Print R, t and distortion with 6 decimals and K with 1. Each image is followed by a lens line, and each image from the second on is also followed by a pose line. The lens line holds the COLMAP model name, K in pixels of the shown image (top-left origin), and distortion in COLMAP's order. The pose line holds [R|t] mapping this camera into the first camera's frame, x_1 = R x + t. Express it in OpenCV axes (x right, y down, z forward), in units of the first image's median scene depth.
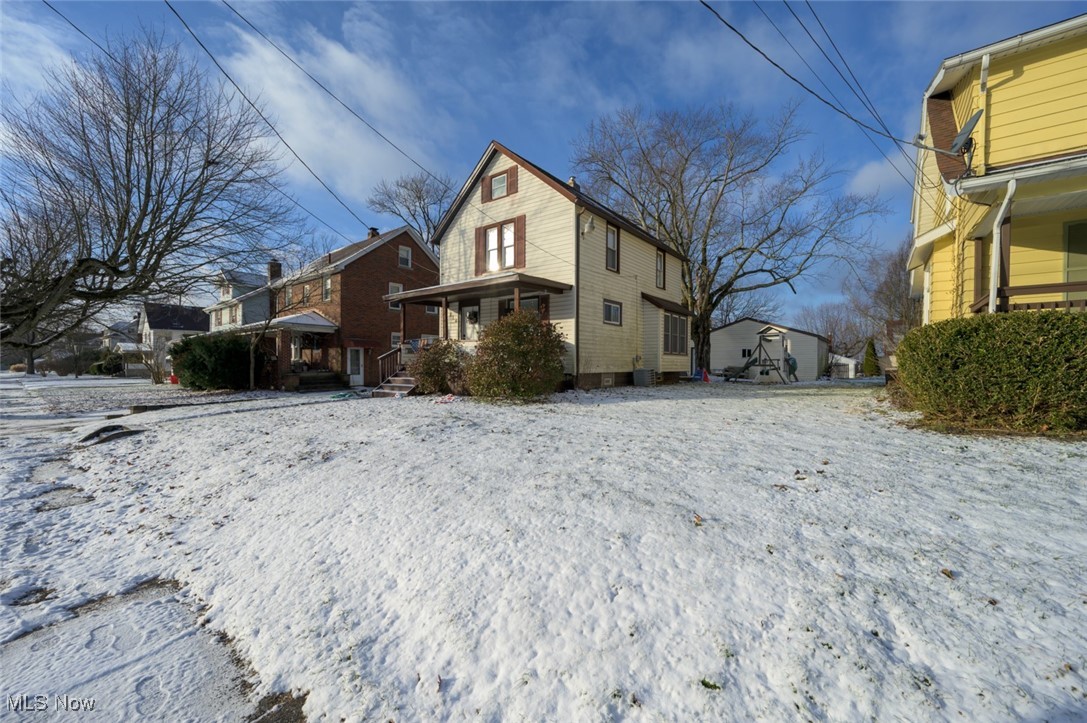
lens RADIAL K [[427.8, 0, 543.5], [0, 427.8, 361.5], [0, 0, 1]] dist [0.000538, 0.000087]
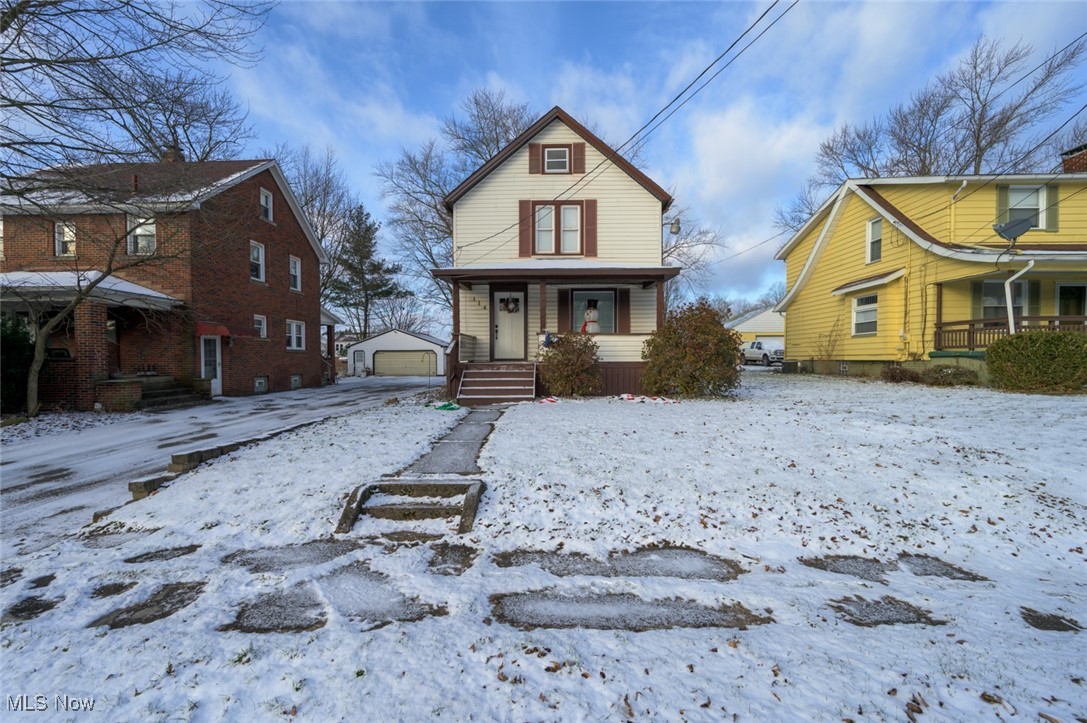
lens RADIAL K [[434.0, 0, 543.0], [0, 434.0, 366.3], [0, 0, 1]] dist [-0.000206, -0.000293]
pose [[0.795687, -0.015978, 0.605498, -0.516468], [0.002296, 0.999724, 0.023365, -0.001733], [-0.605704, -0.017201, 0.795504, 0.224095]]
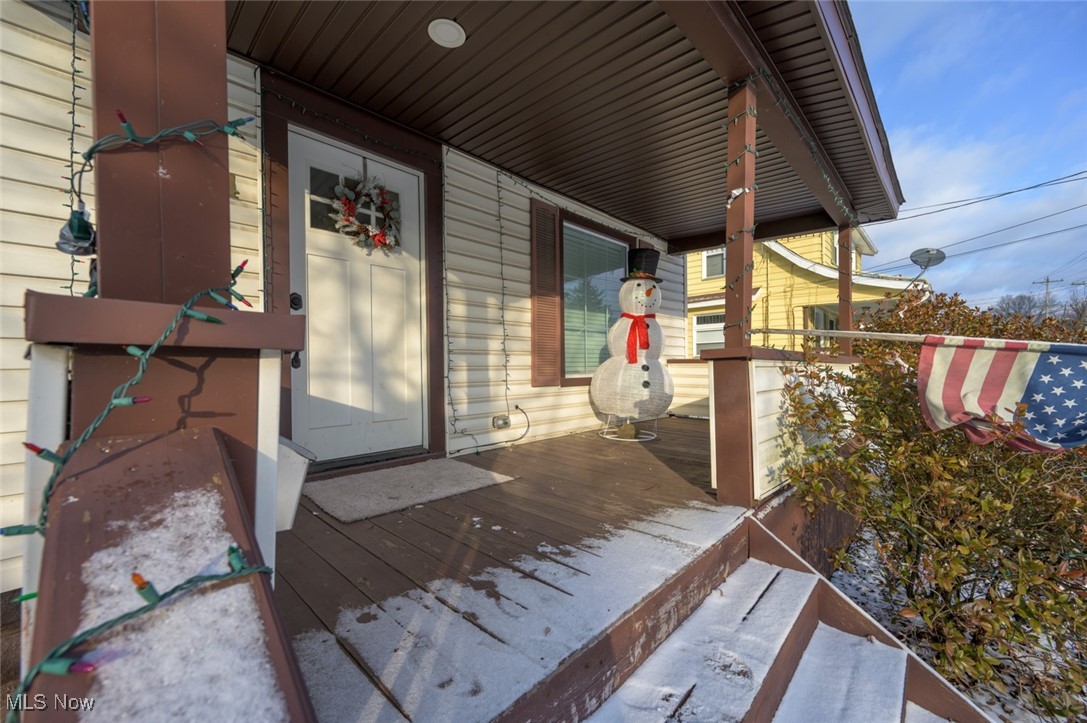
lens RADIAL K [[427.8, 0, 543.5], [0, 427.8, 361.5], [0, 0, 1]] dist [0.000538, 0.000087]
pose [[0.094229, 0.005285, 0.995537, -0.279561], [0.001543, 0.999984, -0.005455, -0.029940], [-0.995549, 0.002050, 0.094219, 0.734830]]
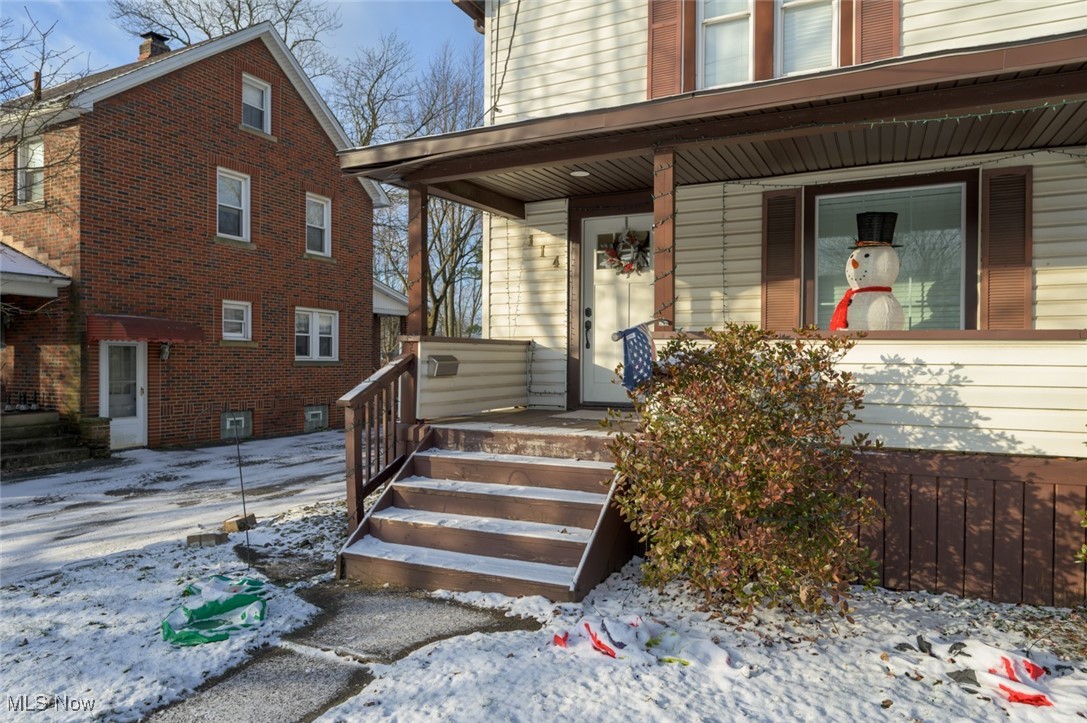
lens RADIAL K [[687.3, 0, 543.5], [0, 687.3, 361.5], [0, 0, 1]] dist [-0.001590, -0.000978]
pose [[0.976980, 0.003716, 0.213296, -0.262406], [-0.004931, 0.999975, 0.005163, -0.023476], [-0.213272, -0.006095, 0.976974, 0.440775]]
